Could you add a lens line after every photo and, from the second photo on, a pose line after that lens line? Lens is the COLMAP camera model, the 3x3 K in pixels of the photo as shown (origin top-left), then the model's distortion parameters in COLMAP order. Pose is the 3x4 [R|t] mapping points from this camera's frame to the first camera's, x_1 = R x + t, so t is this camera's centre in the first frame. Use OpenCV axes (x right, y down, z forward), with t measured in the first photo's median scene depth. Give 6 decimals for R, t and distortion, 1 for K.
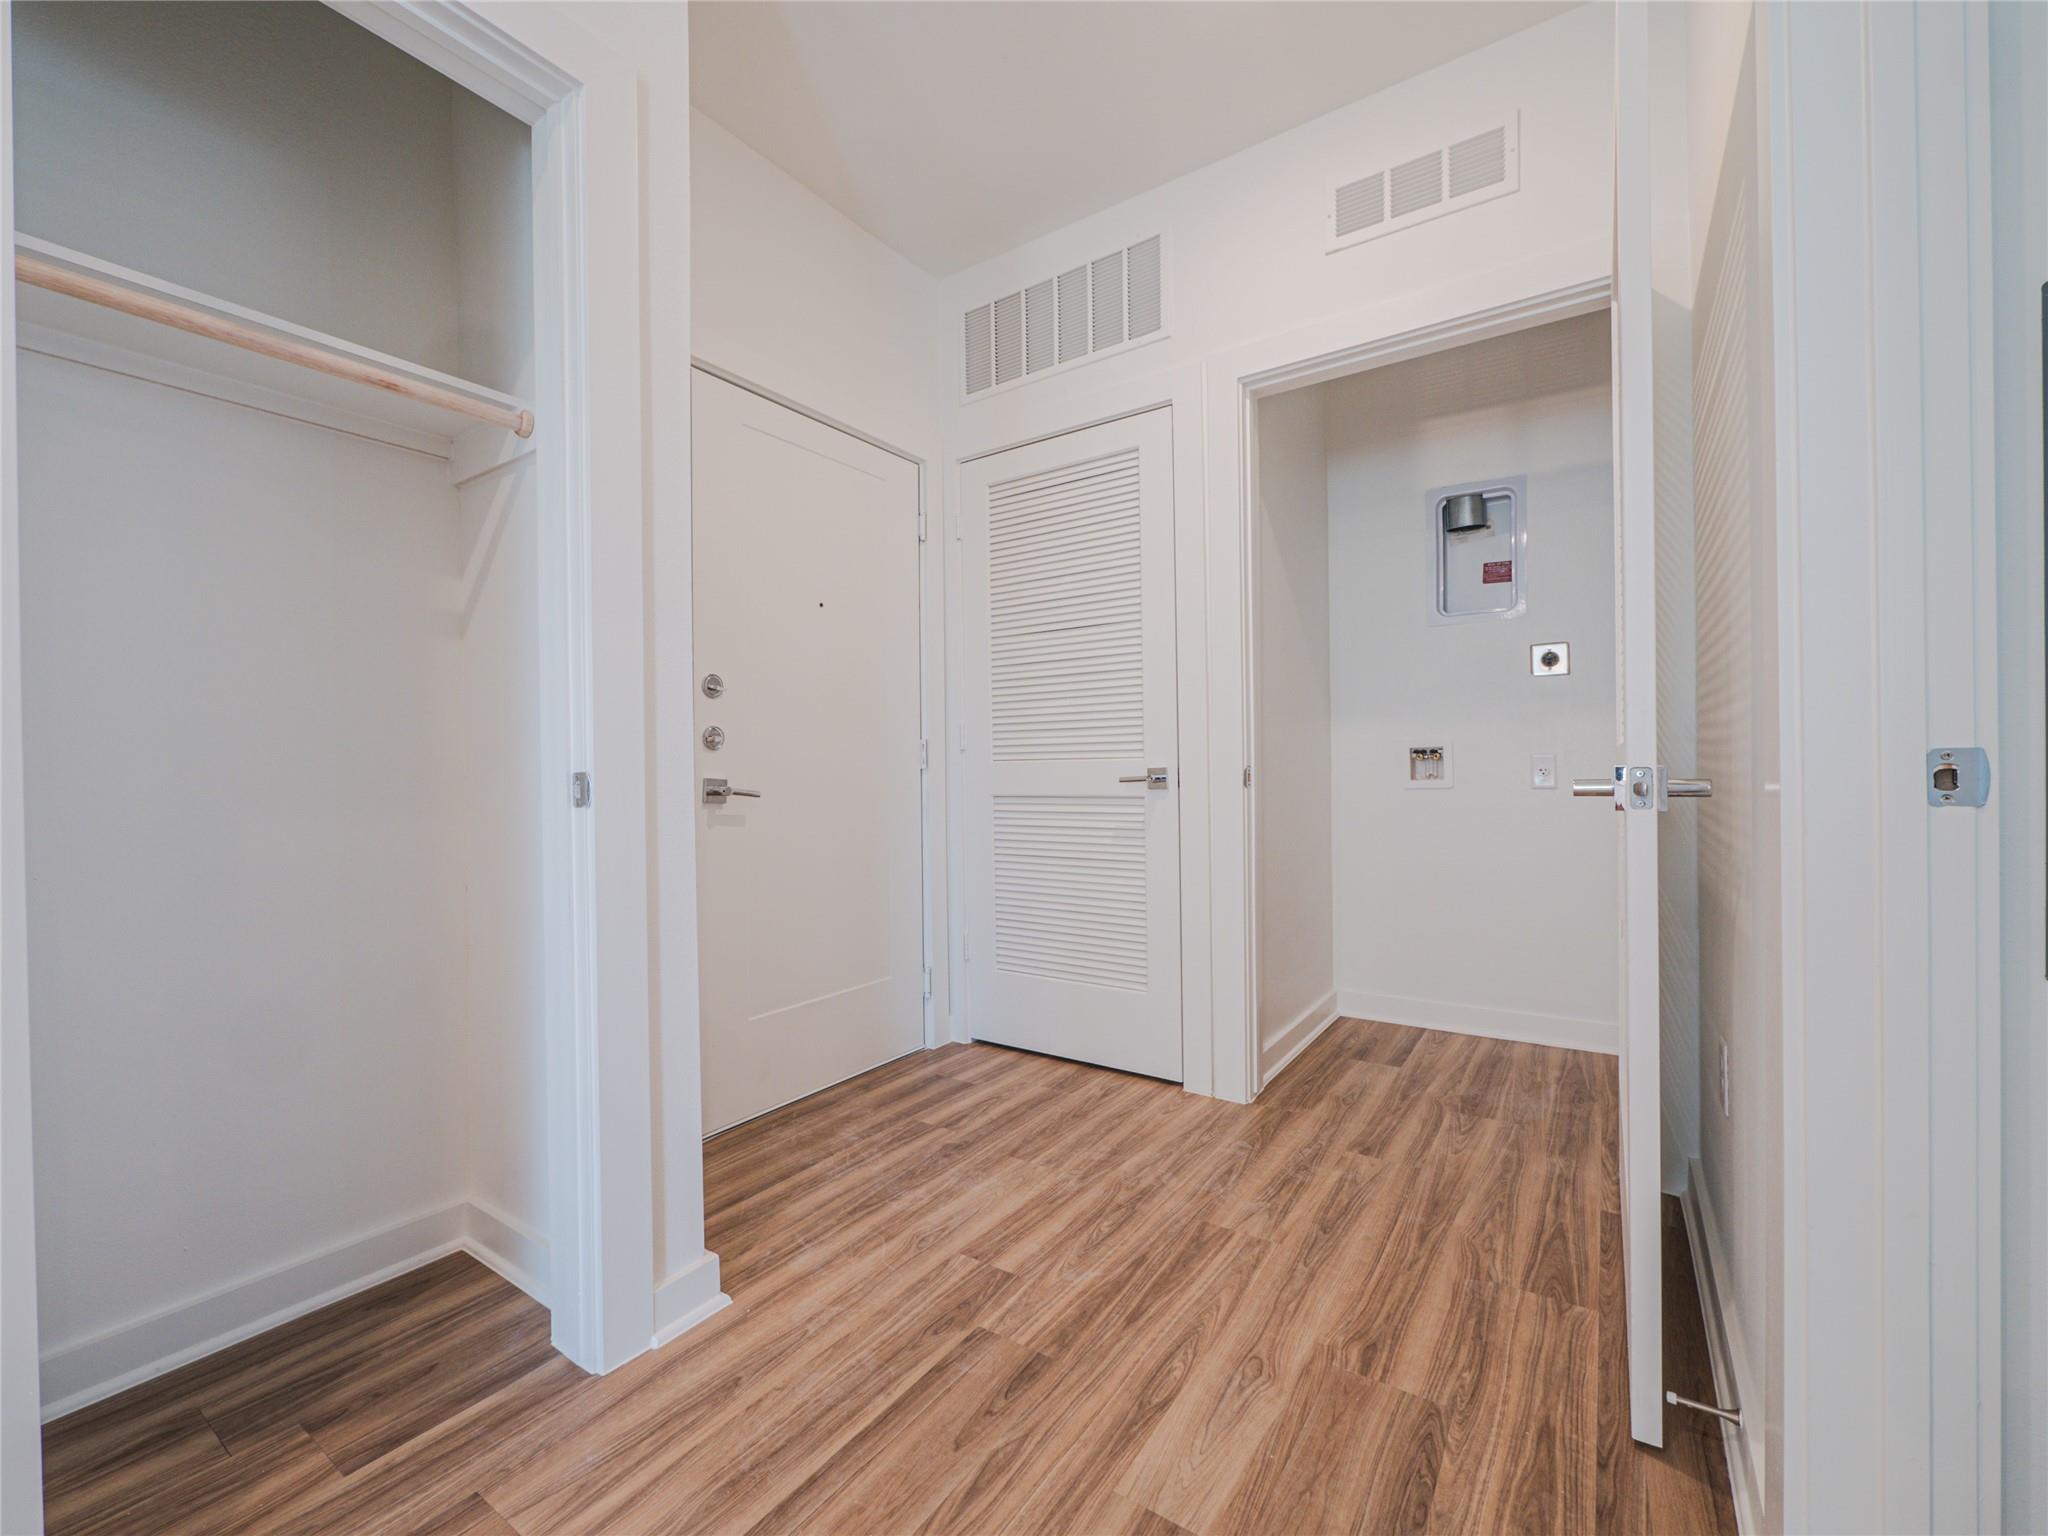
lens RADIAL K [[859.6, 0, 1021.5], [0, 859.6, 771.4], [0, 0, 1]] dist [-0.008938, 0.001490]
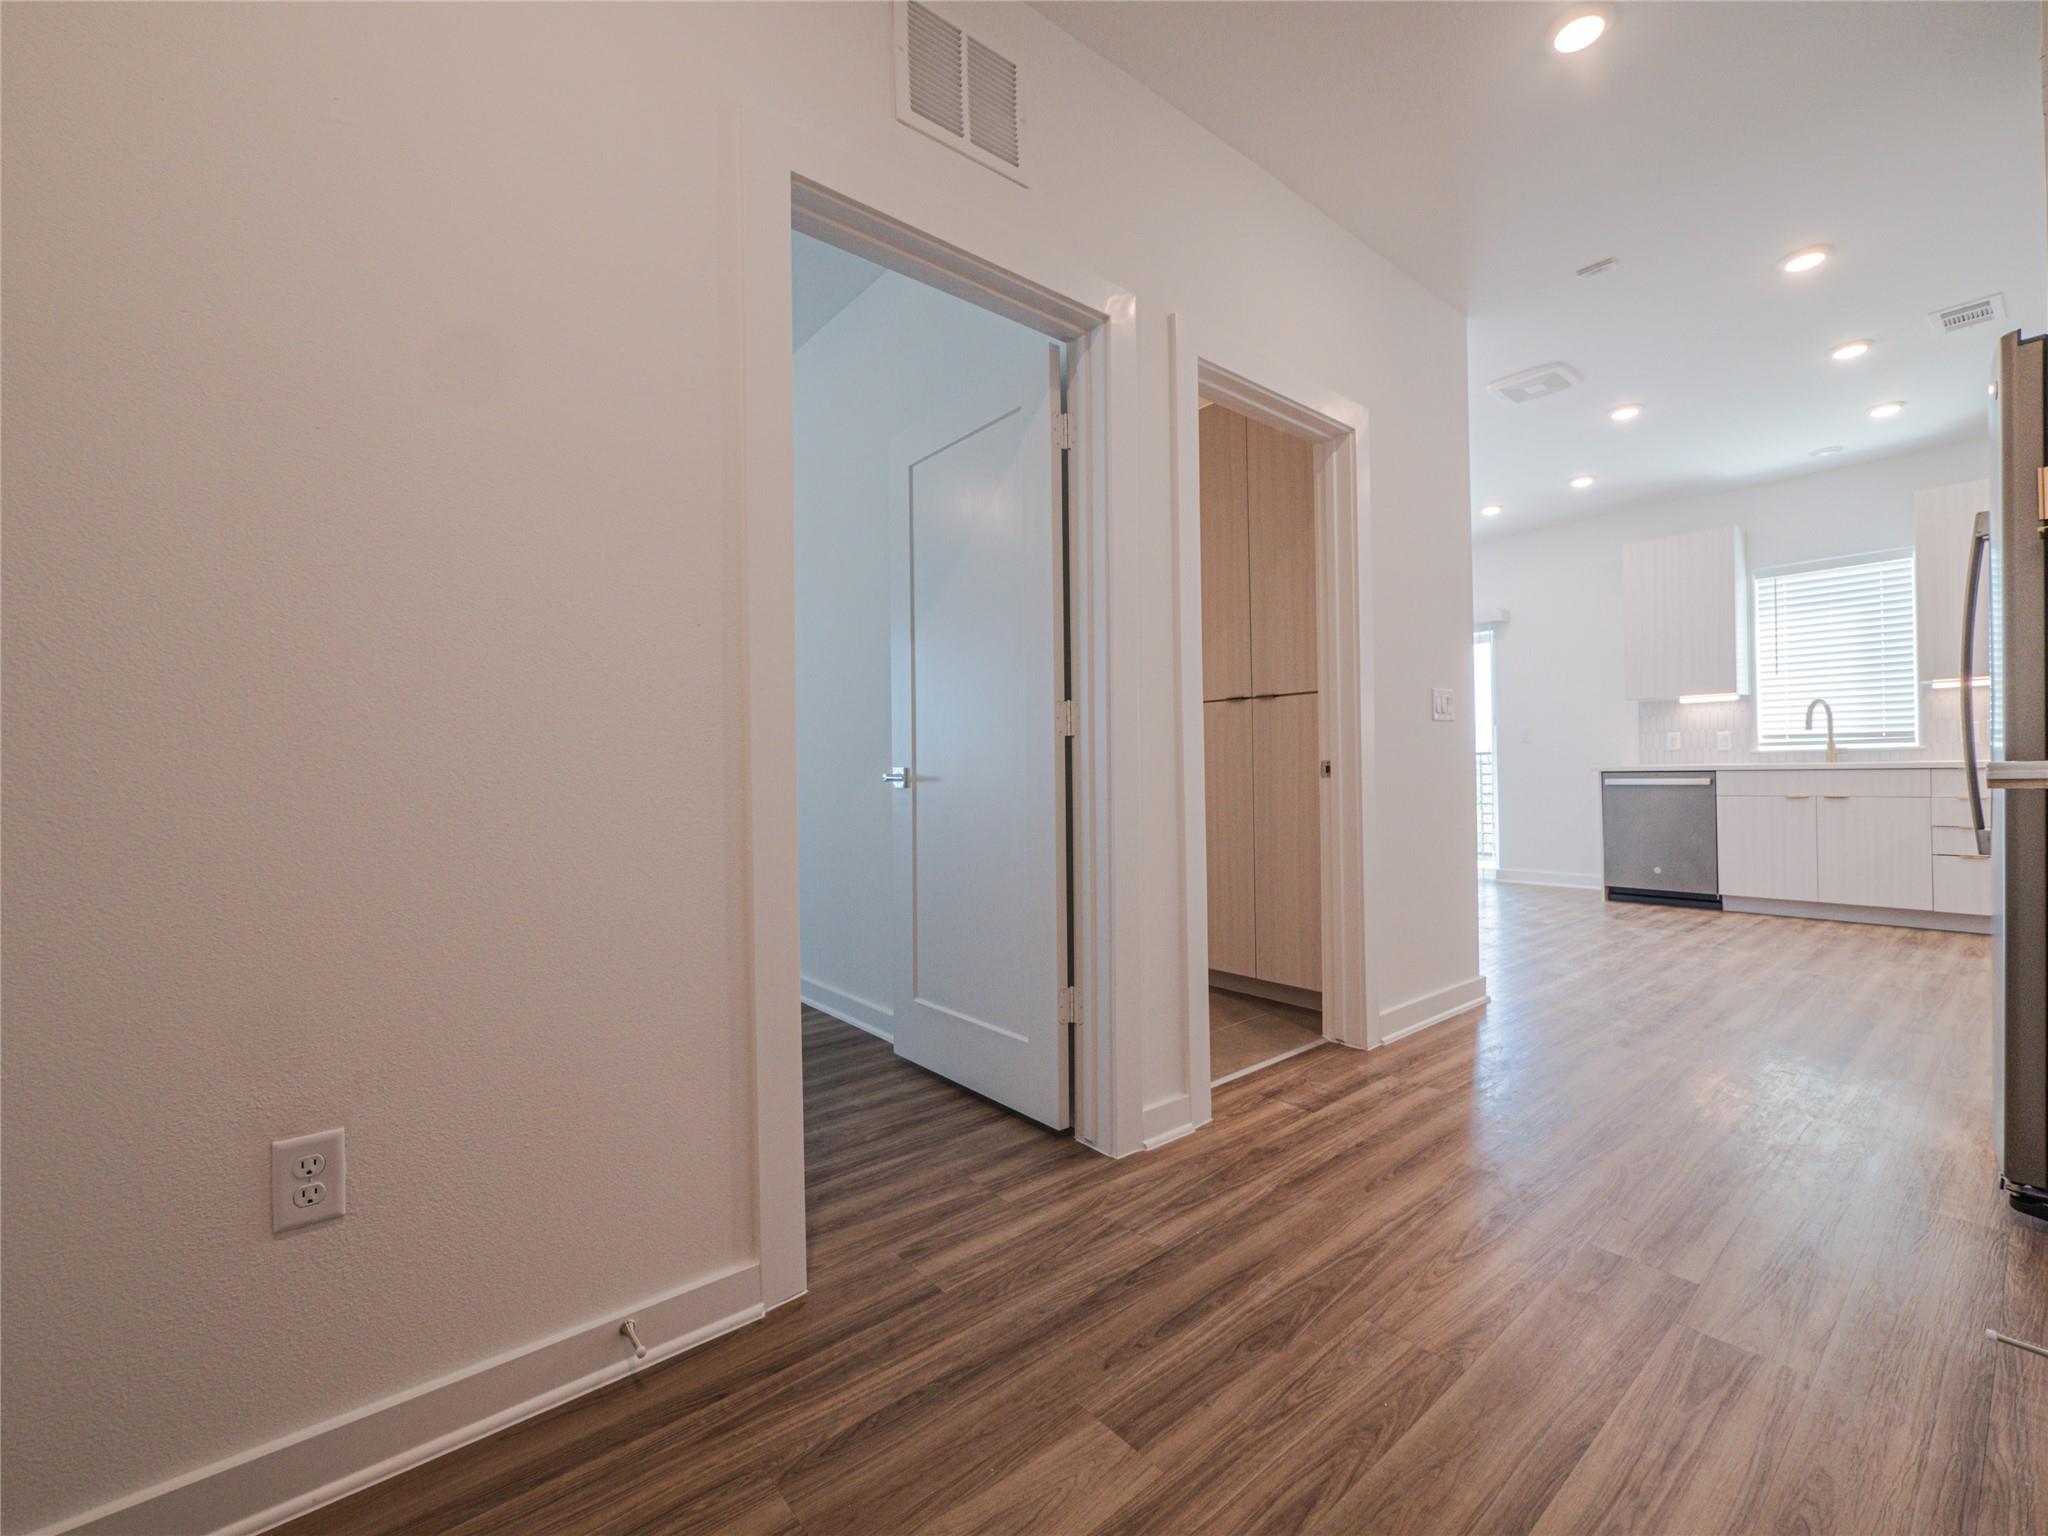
lens RADIAL K [[859.6, 0, 1021.5], [0, 859.6, 771.4], [0, 0, 1]] dist [-0.008938, 0.001490]
pose [[-0.959123, 0.028262, 0.281576, -0.024630], [0.029907, 0.999551, 0.001546, -0.000050], [-0.281406, 0.009904, -0.959538, 1.229786]]
